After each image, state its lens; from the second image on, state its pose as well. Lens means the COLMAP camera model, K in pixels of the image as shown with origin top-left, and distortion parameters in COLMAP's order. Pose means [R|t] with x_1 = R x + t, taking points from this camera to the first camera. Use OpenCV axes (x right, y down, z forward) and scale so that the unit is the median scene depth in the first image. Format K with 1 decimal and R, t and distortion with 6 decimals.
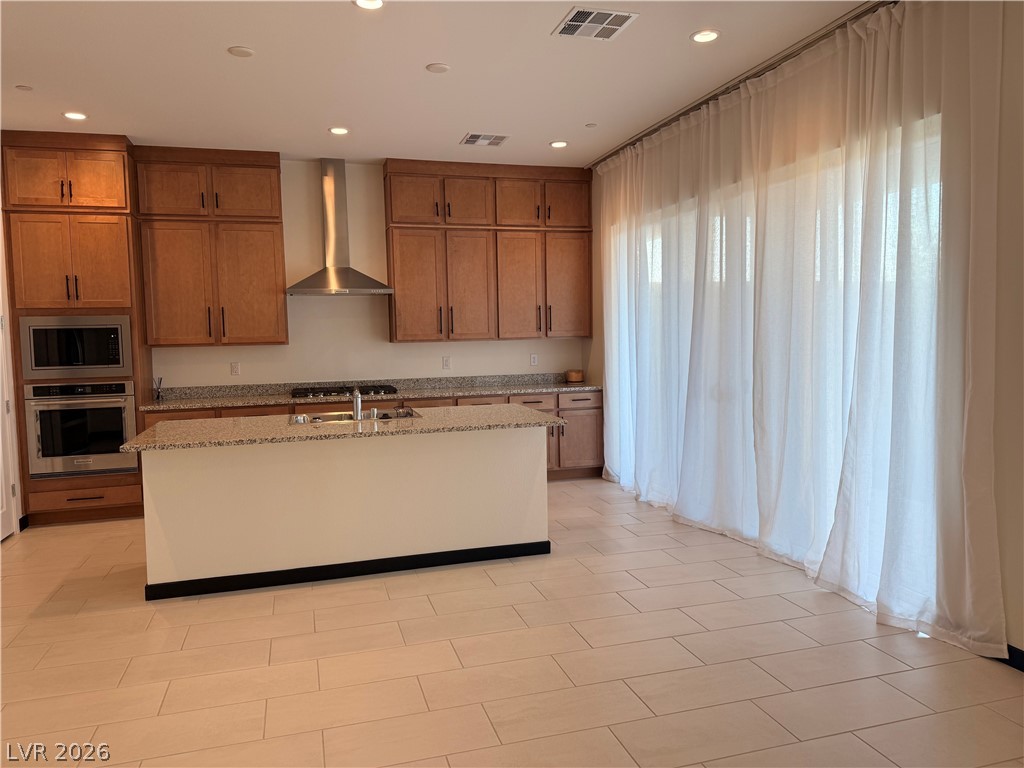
lens RADIAL K [[712.7, 0, 510.9], [0, 712.7, 379.2], [0, 0, 1]] dist [0.061042, -0.087552]
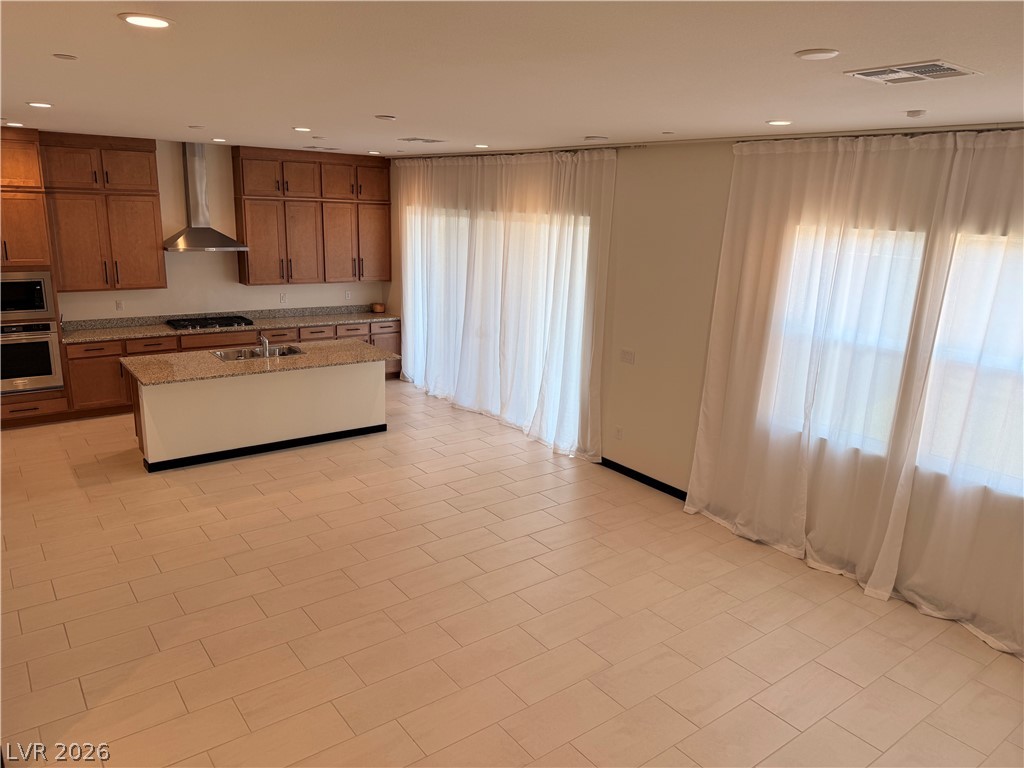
lens RADIAL K [[712.7, 0, 516.5], [0, 712.7, 387.8], [0, 0, 1]] dist [0.061042, -0.087552]
pose [[0.931897, -0.036220, 0.360910, -0.217561], [-0.031701, 0.983062, 0.180511, -0.142774], [-0.361335, -0.179659, 0.914964, -0.535279]]
